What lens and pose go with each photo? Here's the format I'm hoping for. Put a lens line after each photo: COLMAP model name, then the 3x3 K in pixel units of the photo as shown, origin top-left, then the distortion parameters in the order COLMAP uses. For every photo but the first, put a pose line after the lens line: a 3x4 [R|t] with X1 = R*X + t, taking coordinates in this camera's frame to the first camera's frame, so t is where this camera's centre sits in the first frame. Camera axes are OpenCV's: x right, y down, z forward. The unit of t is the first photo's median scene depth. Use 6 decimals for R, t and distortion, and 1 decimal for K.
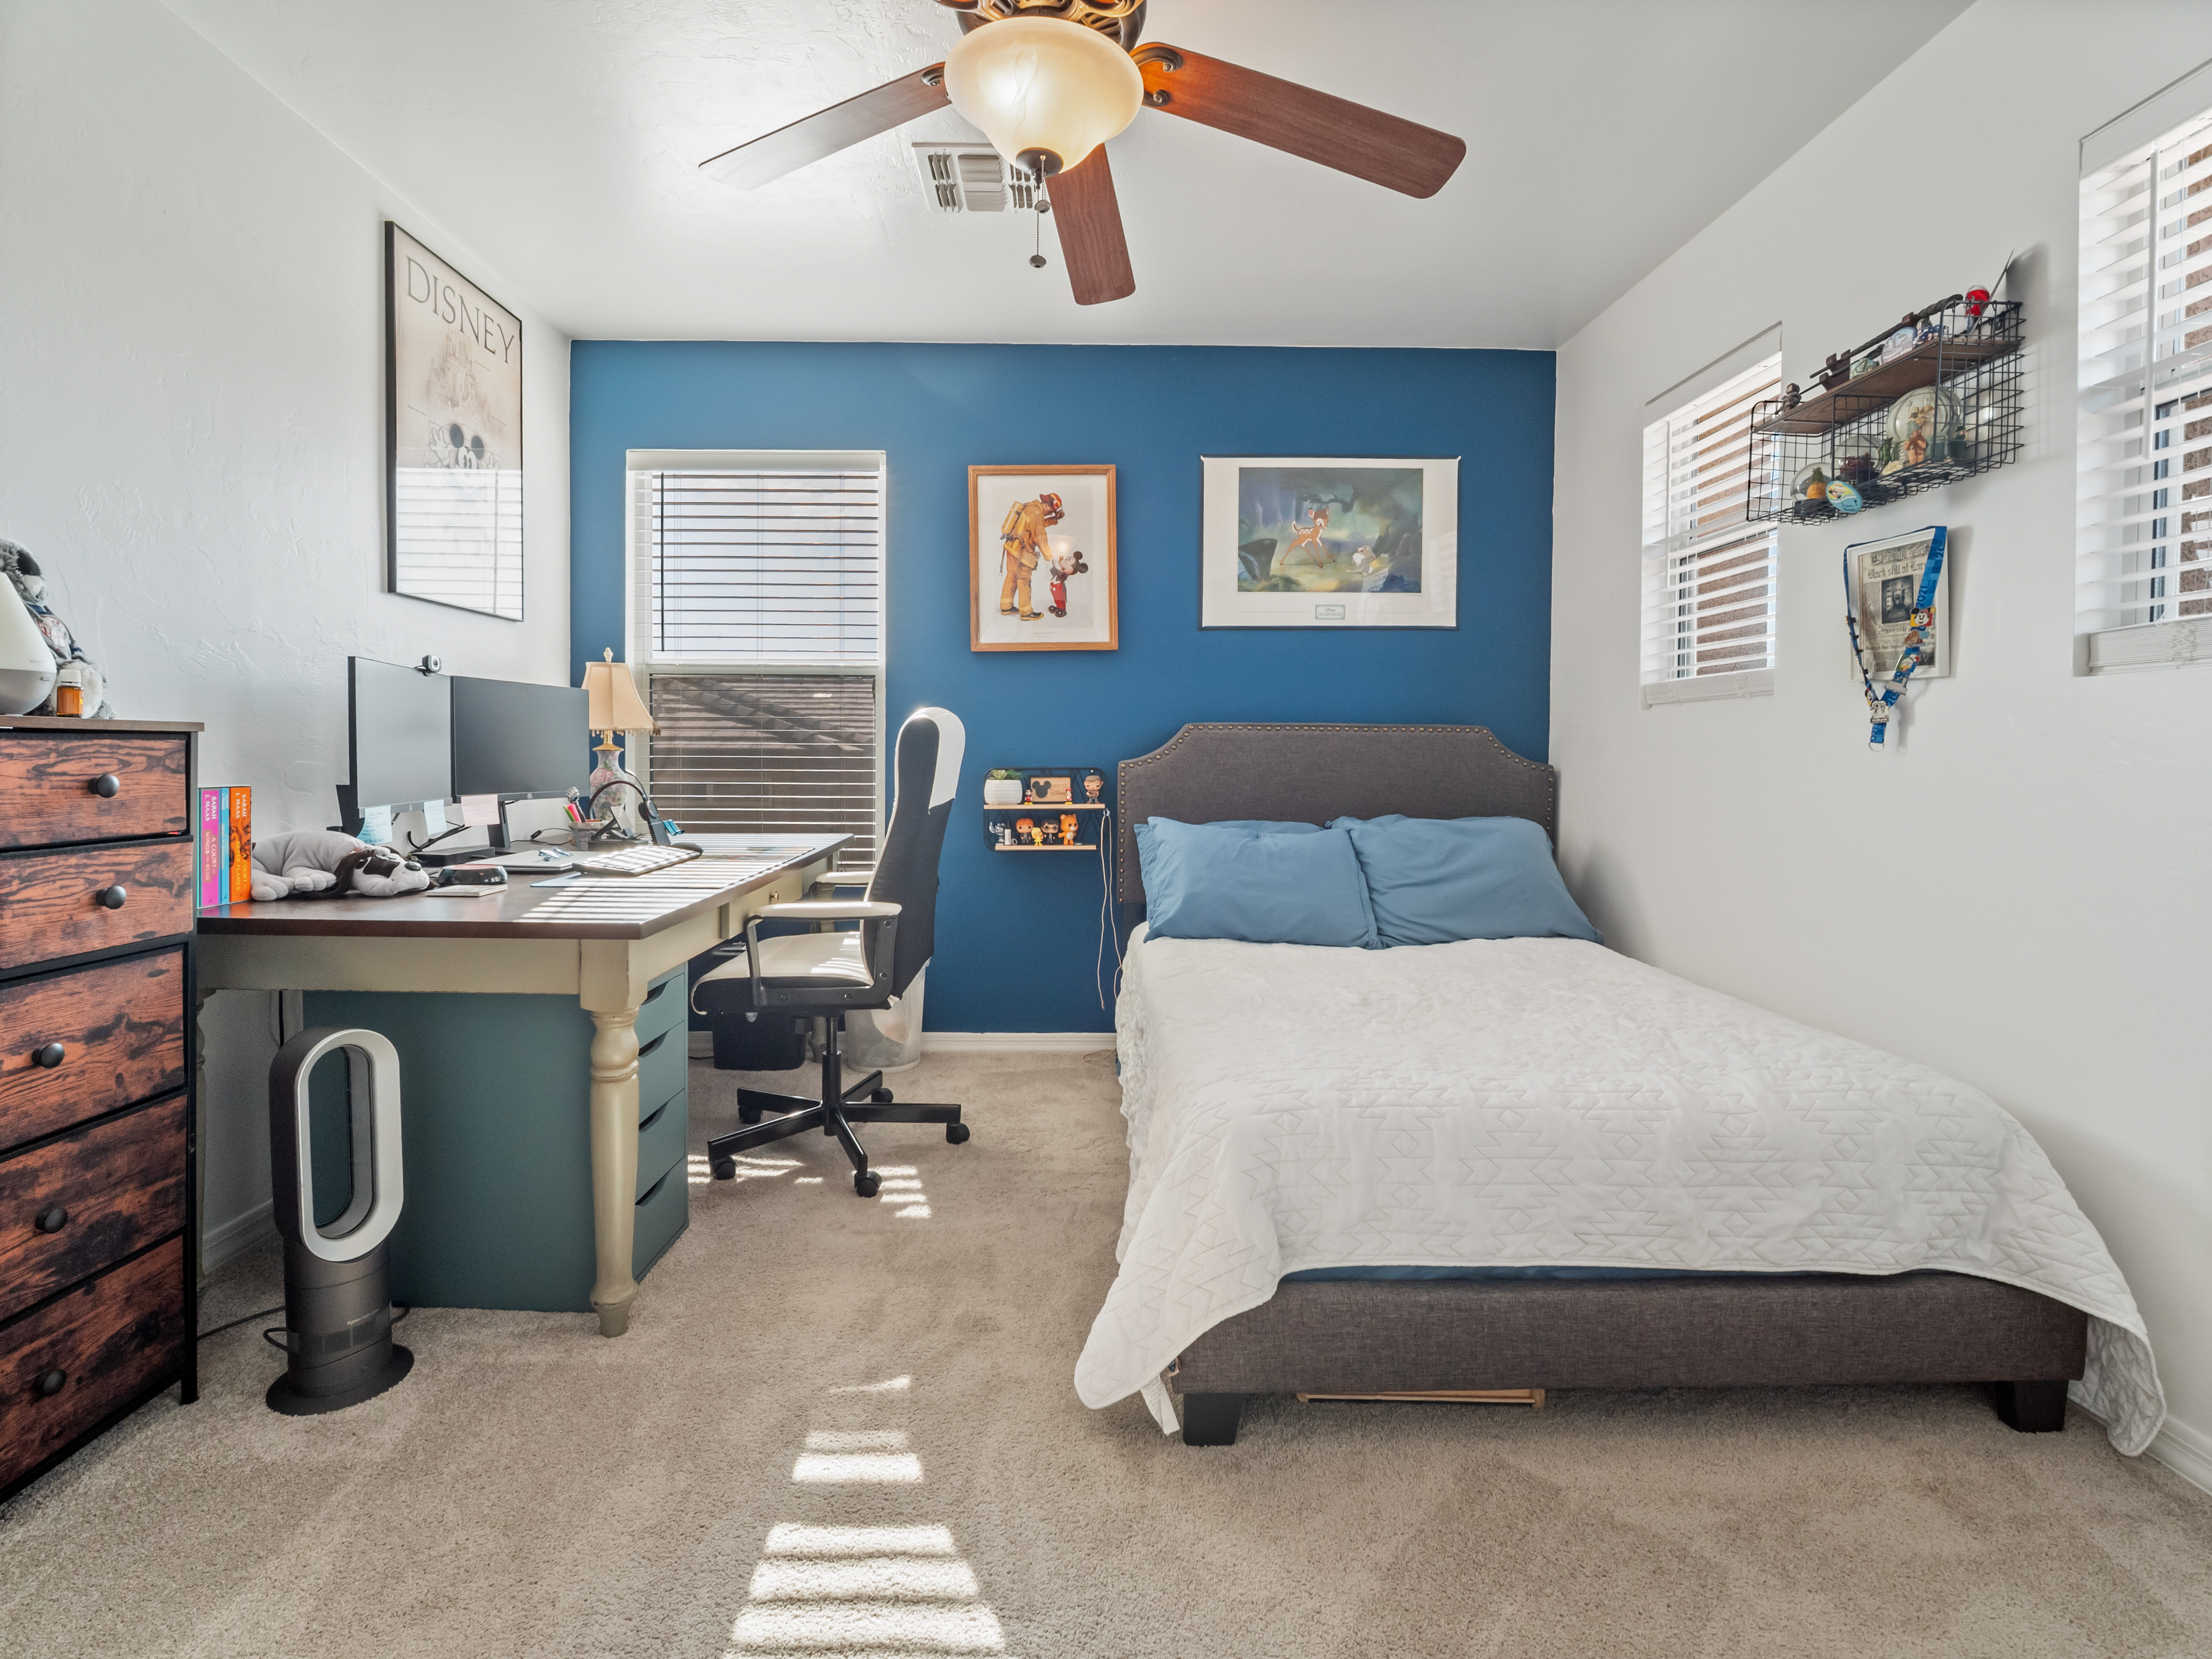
lens RADIAL K [[1044.6, 0, 1101.8], [0, 1044.6, 777.5], [0, 0, 1]] dist [-0.009507, -0.001091]
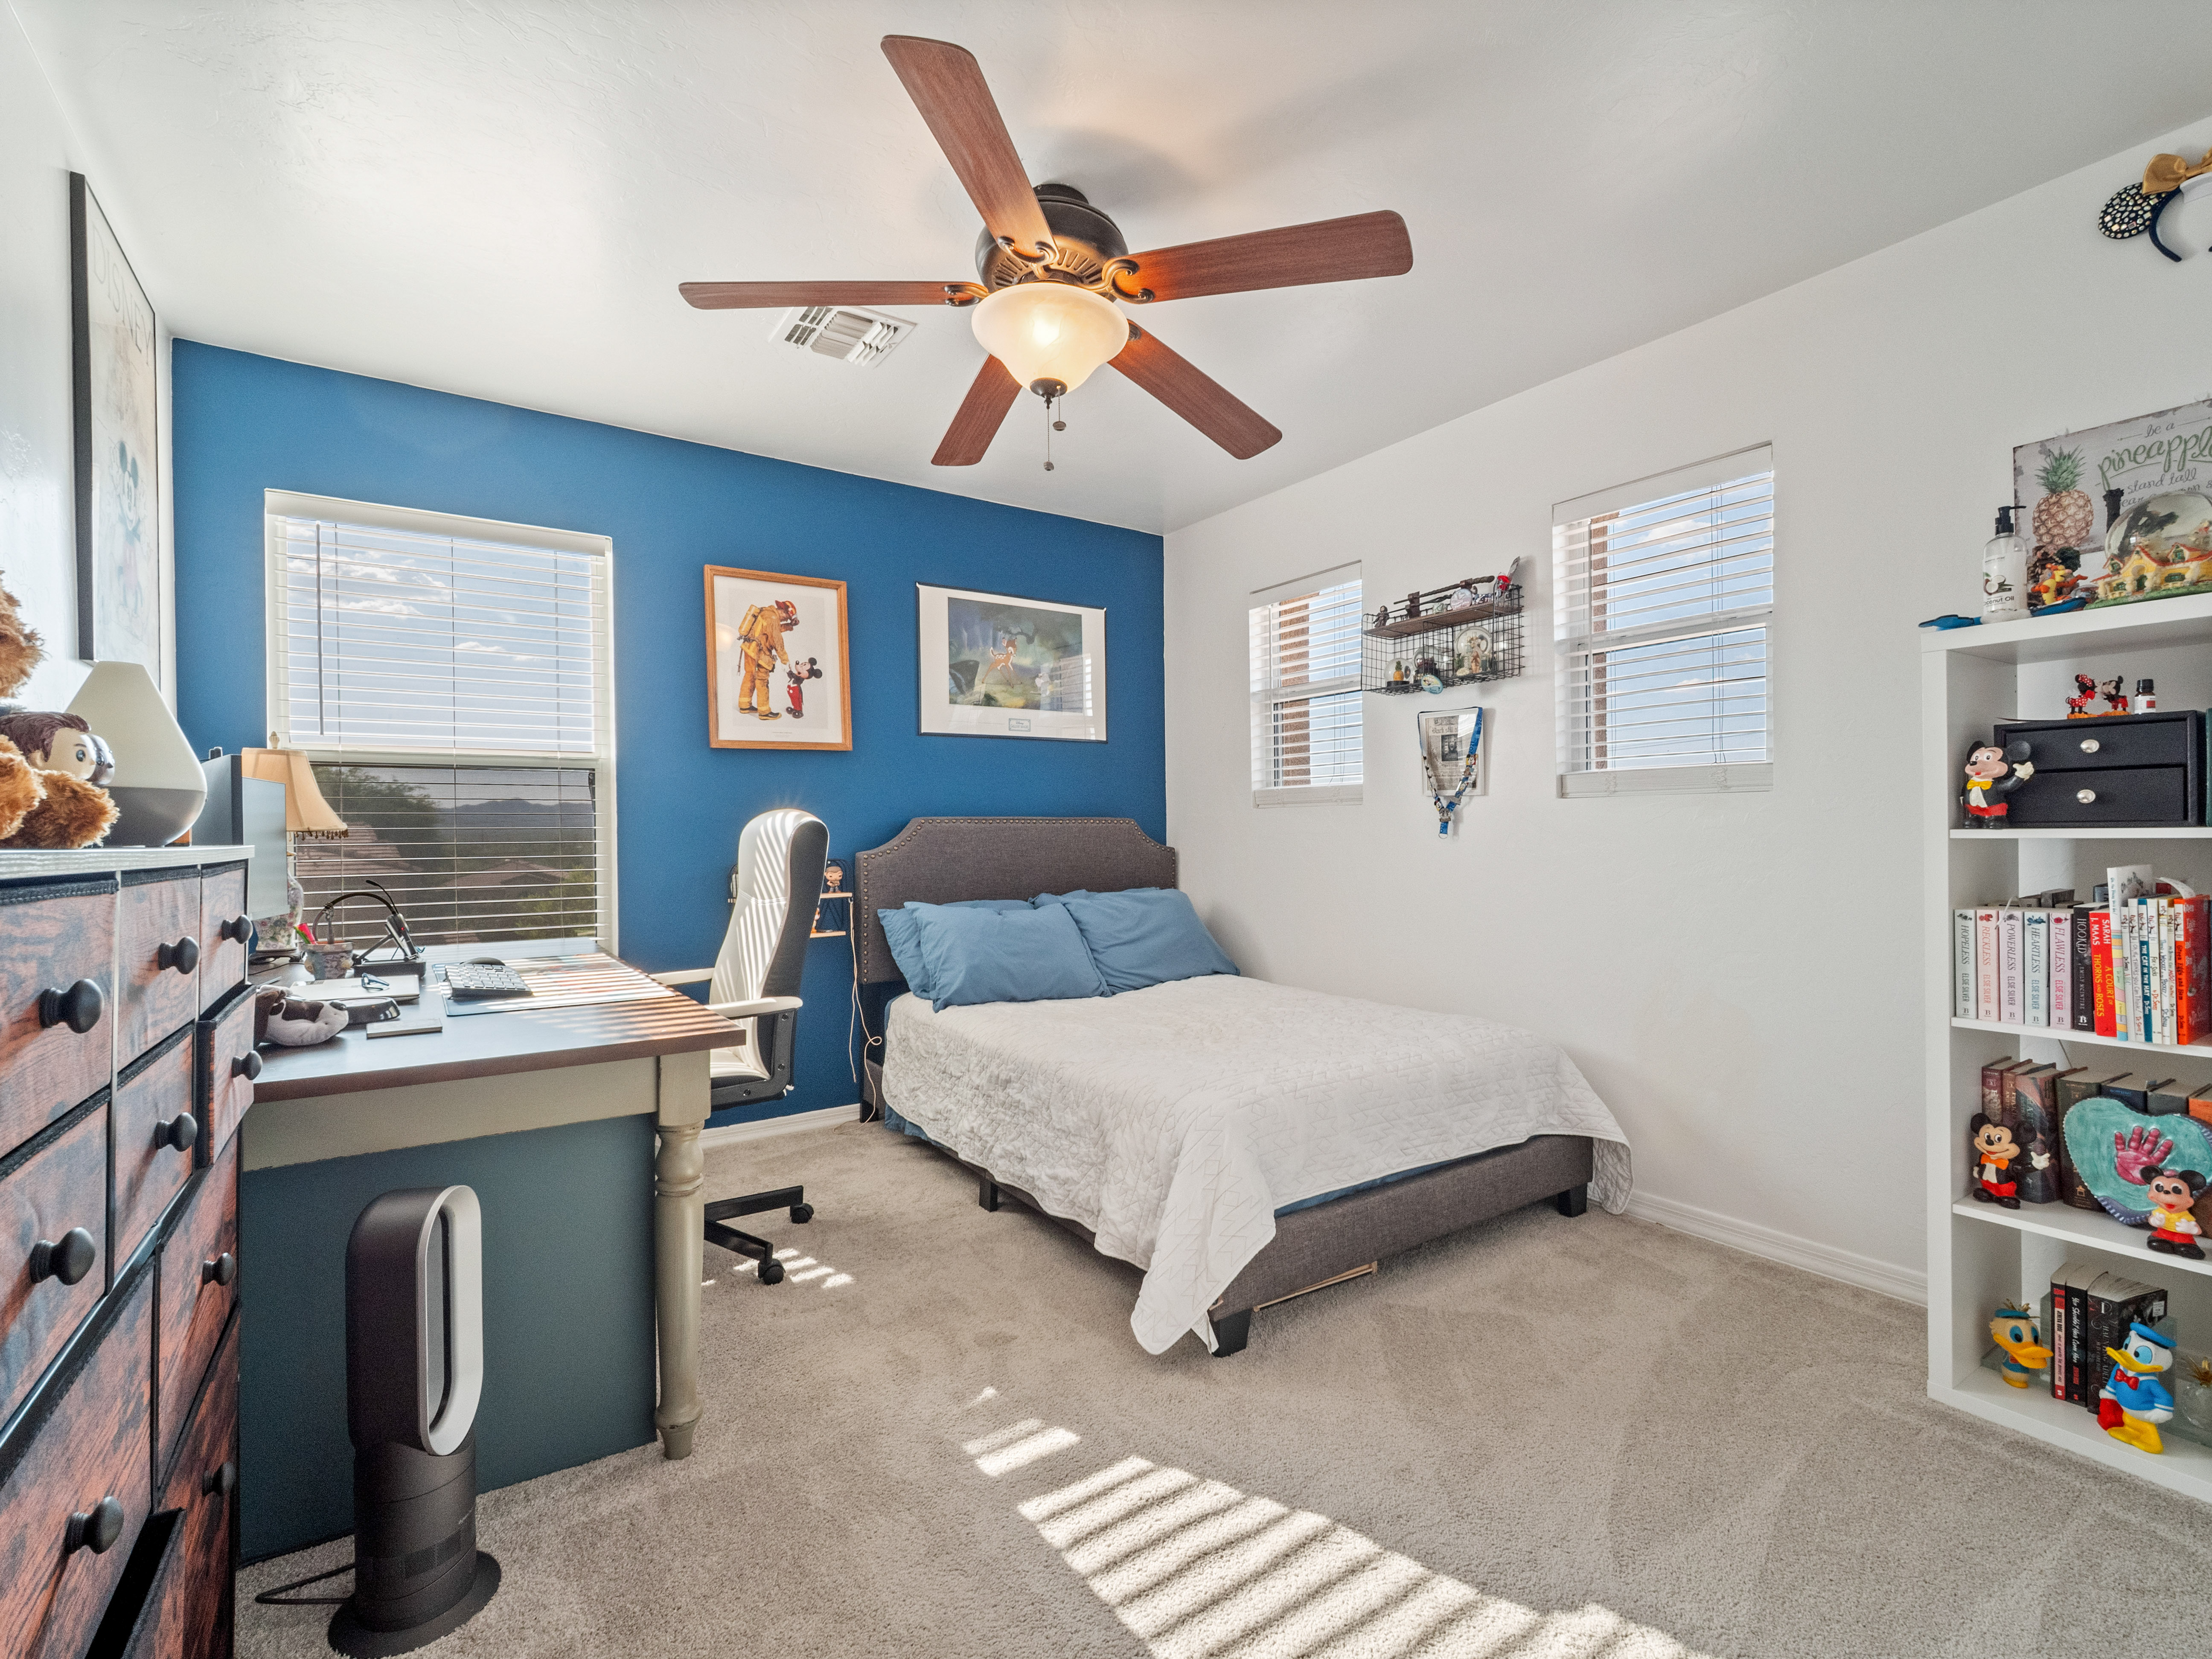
lens RADIAL K [[1003.8, 0, 1105.2], [0, 1003.8, 821.2], [0, 0, 1]] dist [0.001433, -0.000490]
pose [[0.836416, -0.005998, 0.548062, -0.477489], [0.024382, 0.999357, -0.026273, -0.020341], [-0.547552, 0.035338, 0.836025, -0.029161]]
